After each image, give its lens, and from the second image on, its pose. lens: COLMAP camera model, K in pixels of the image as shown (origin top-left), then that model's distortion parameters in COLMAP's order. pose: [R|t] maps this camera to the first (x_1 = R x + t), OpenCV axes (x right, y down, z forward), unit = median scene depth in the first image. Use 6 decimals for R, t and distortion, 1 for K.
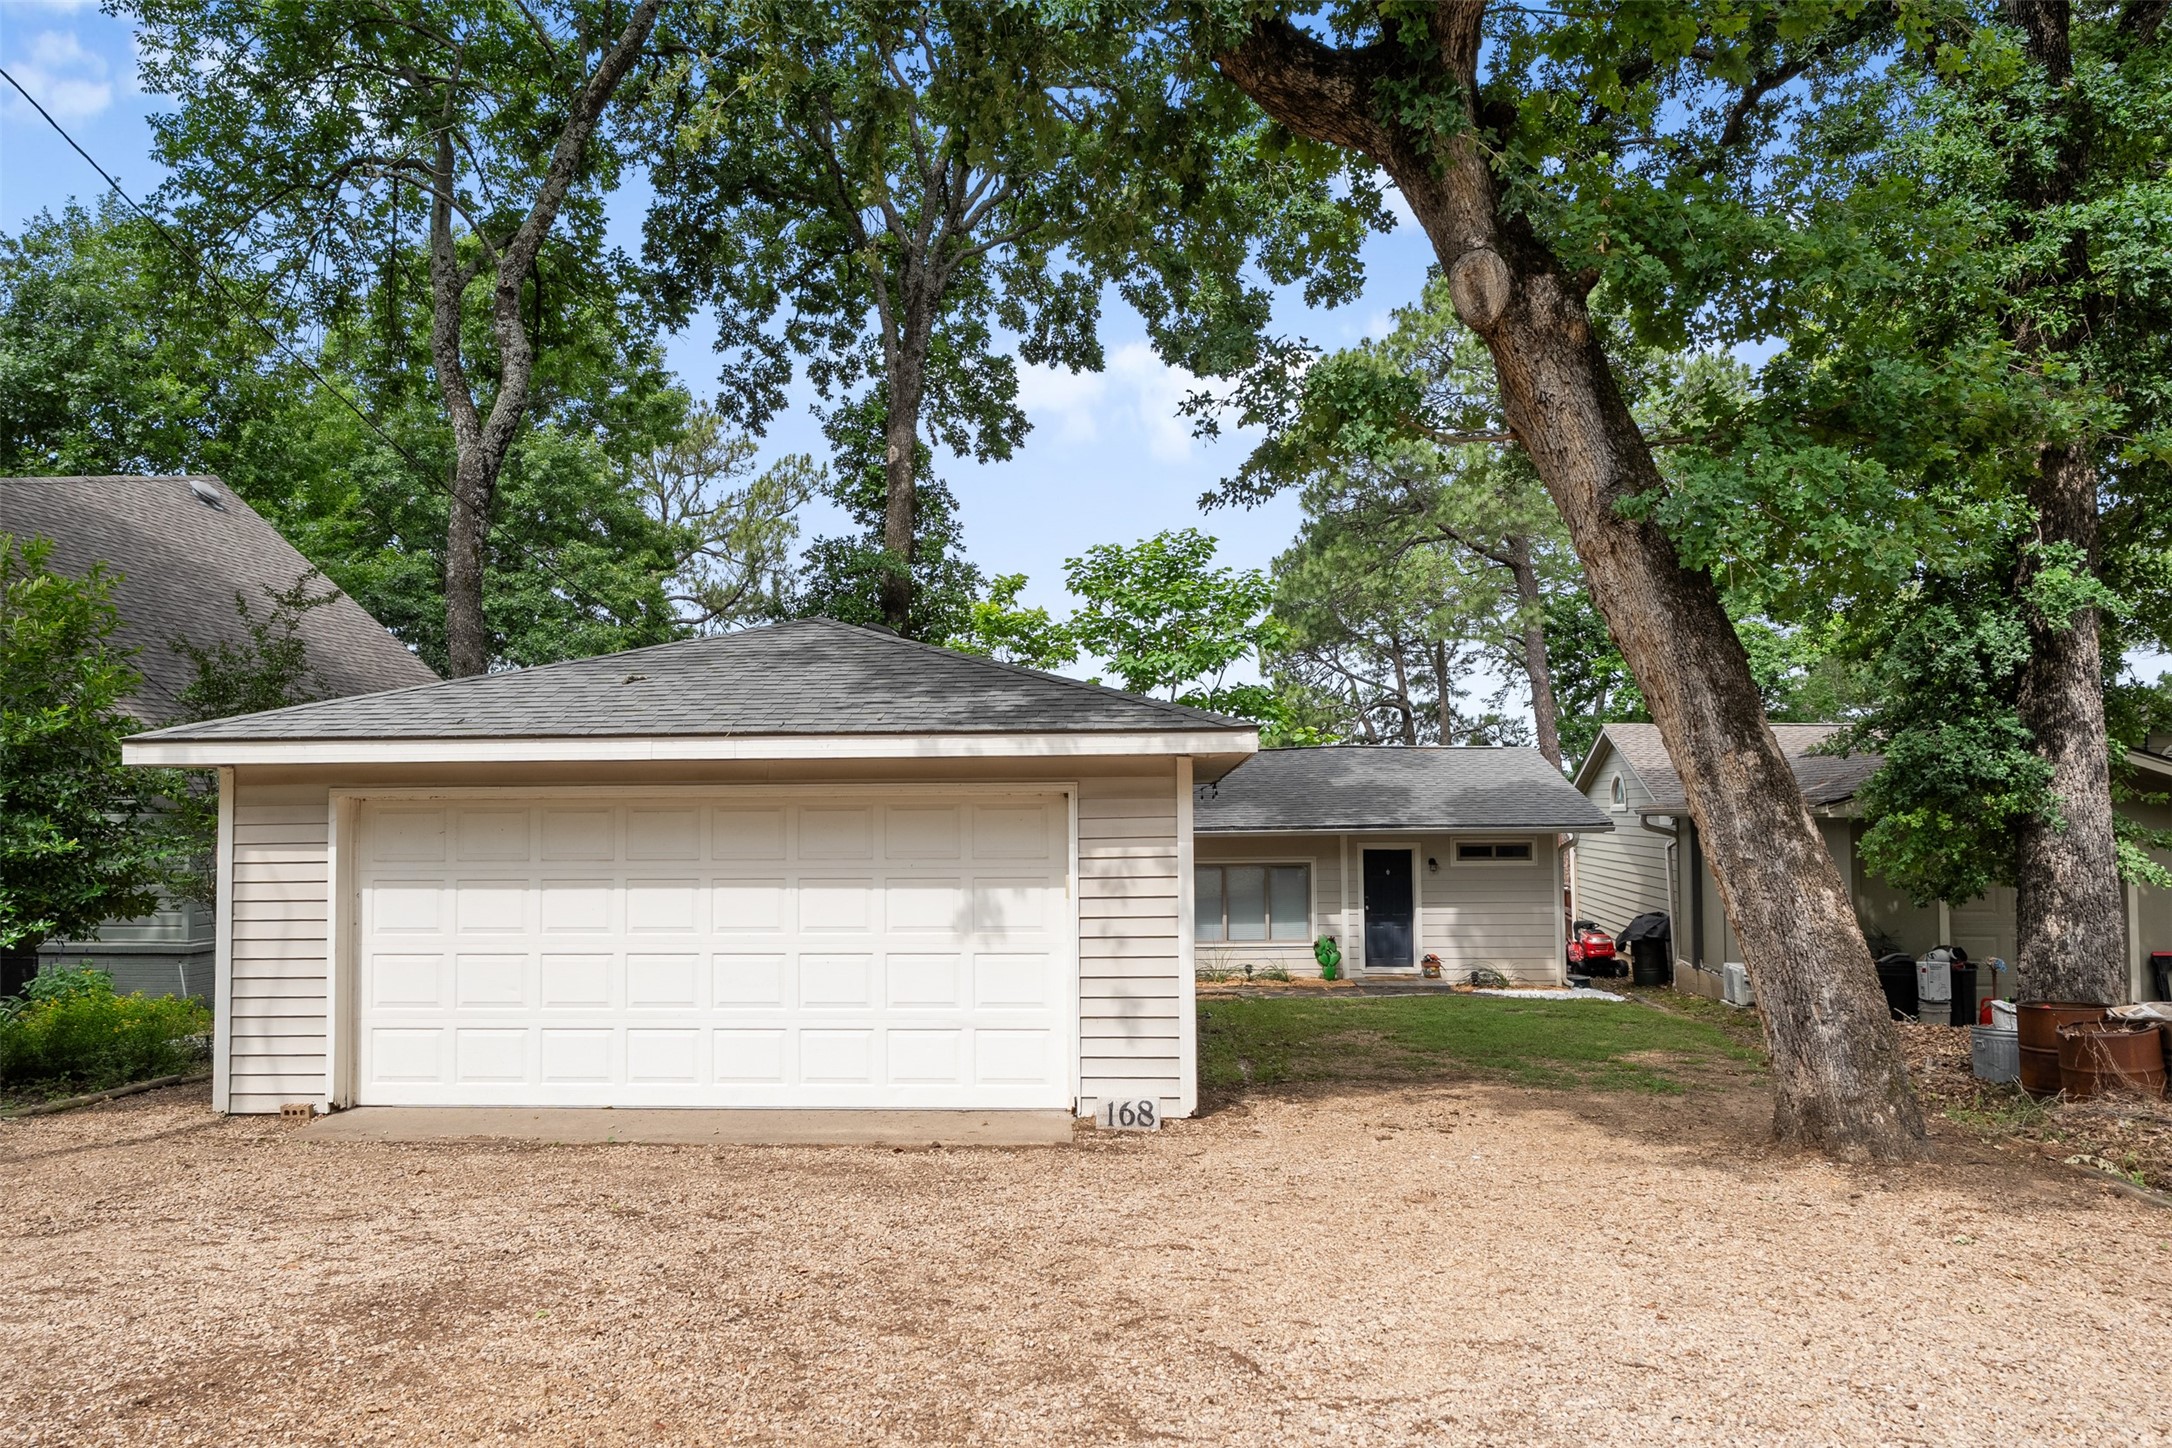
lens RADIAL K [[1434.1, 0, 1086.8], [0, 1434.1, 763.3], [0, 0, 1]] dist [-0.001244, -0.000098]
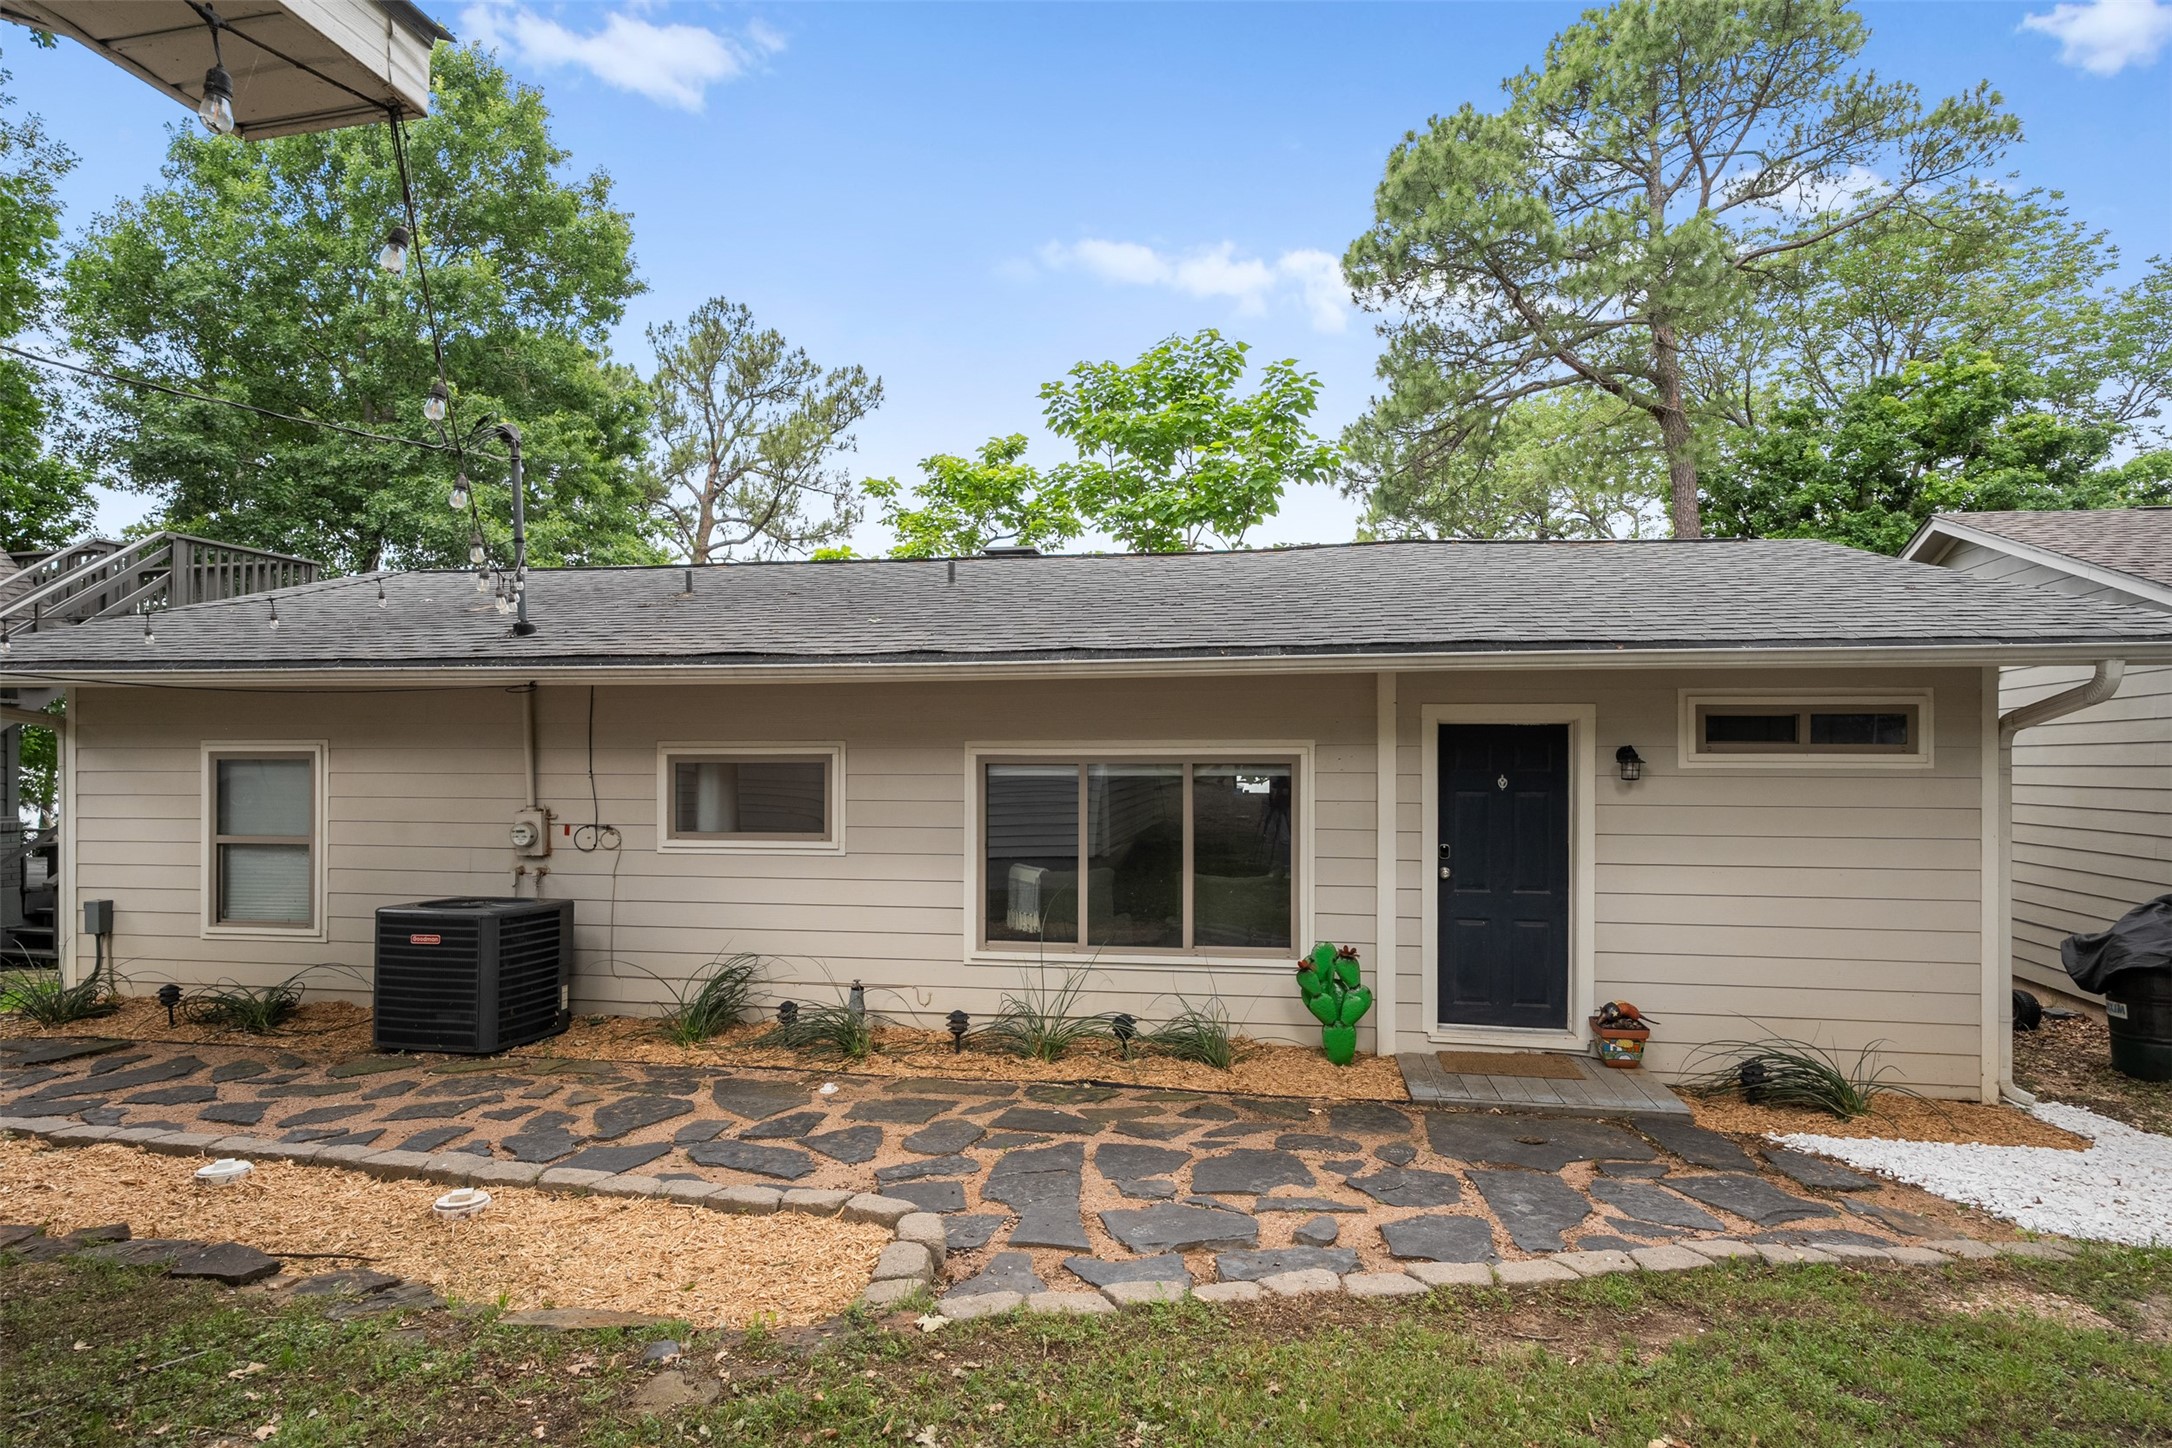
lens RADIAL K [[1077.9, 0, 1085.7], [0, 1077.9, 775.7], [0, 0, 1]] dist [-0.001332, 0.000294]
pose [[0.990013, 0.010323, -0.140598, 0.138717], [-0.005096, 0.999284, 0.037487, 0.063368], [0.140884, -0.036396, 0.989357, 0.692537]]
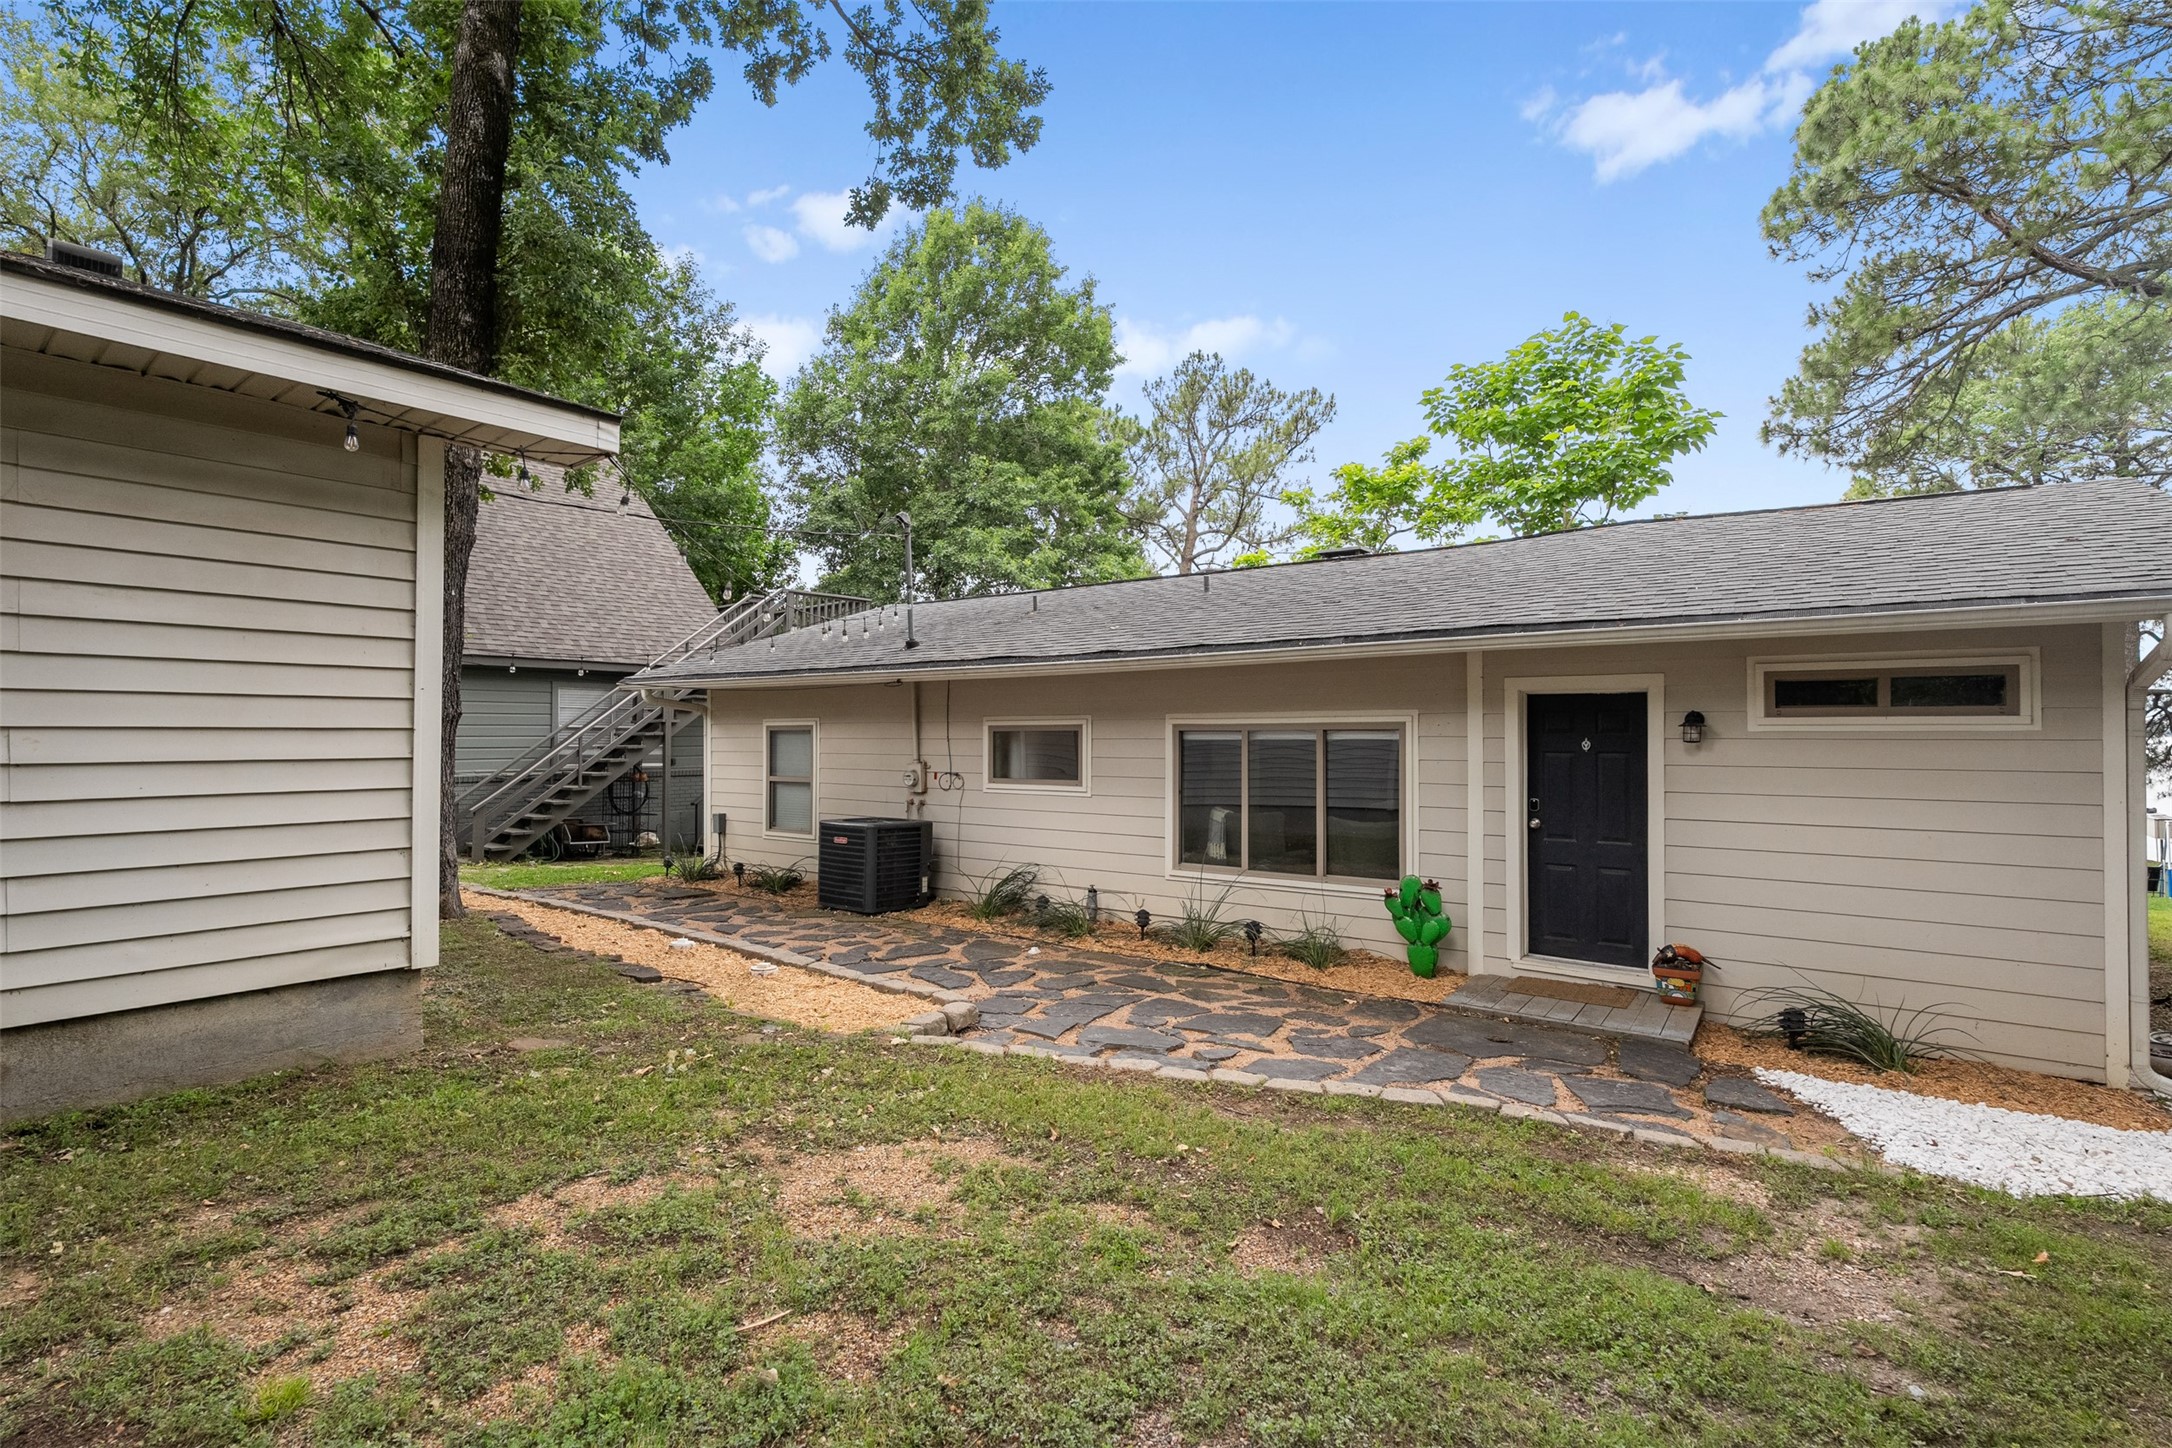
lens RADIAL K [[983.4, 0, 1137.4], [0, 983.4, 738.8], [0, 0, 1]] dist [-0.003890, 0.000396]
pose [[0.830957, 0.008555, -0.556271, 0.261336], [0.009368, 0.999525, 0.029365, 0.063602], [0.556258, -0.029612, 0.830482, 0.671381]]
